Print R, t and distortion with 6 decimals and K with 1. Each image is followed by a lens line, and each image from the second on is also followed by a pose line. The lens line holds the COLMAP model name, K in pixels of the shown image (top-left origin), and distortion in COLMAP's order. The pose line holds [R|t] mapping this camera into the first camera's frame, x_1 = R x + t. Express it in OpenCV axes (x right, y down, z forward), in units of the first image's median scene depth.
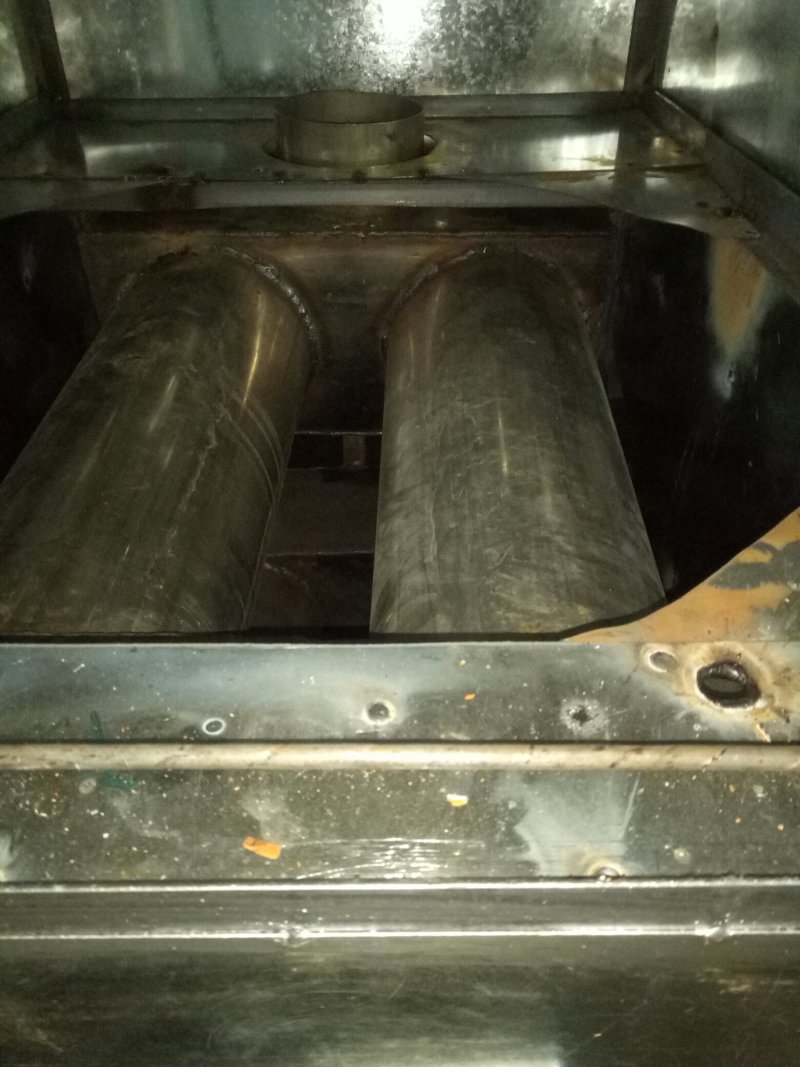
lens RADIAL K [[822.5, 0, 400.0], [0, 822.5, 533.5], [0, 0, 1]] dist [0.060577, -0.115017]
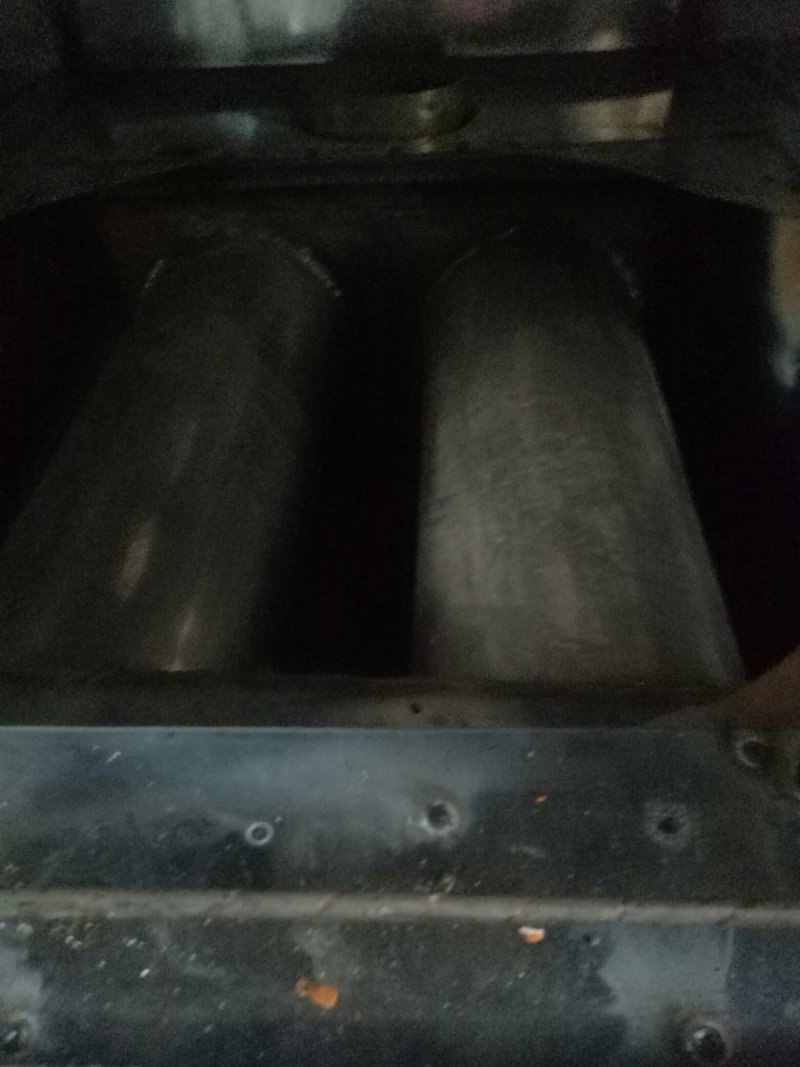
lens RADIAL K [[822.5, 0, 400.0], [0, 822.5, 533.5], [0, 0, 1]] dist [0.060577, -0.115017]
pose [[0.999161, -0.008660, -0.040039, -0.030871], [0.010387, 0.999016, 0.043123, -0.133855], [0.039626, -0.043502, 0.998267, 0.110522]]
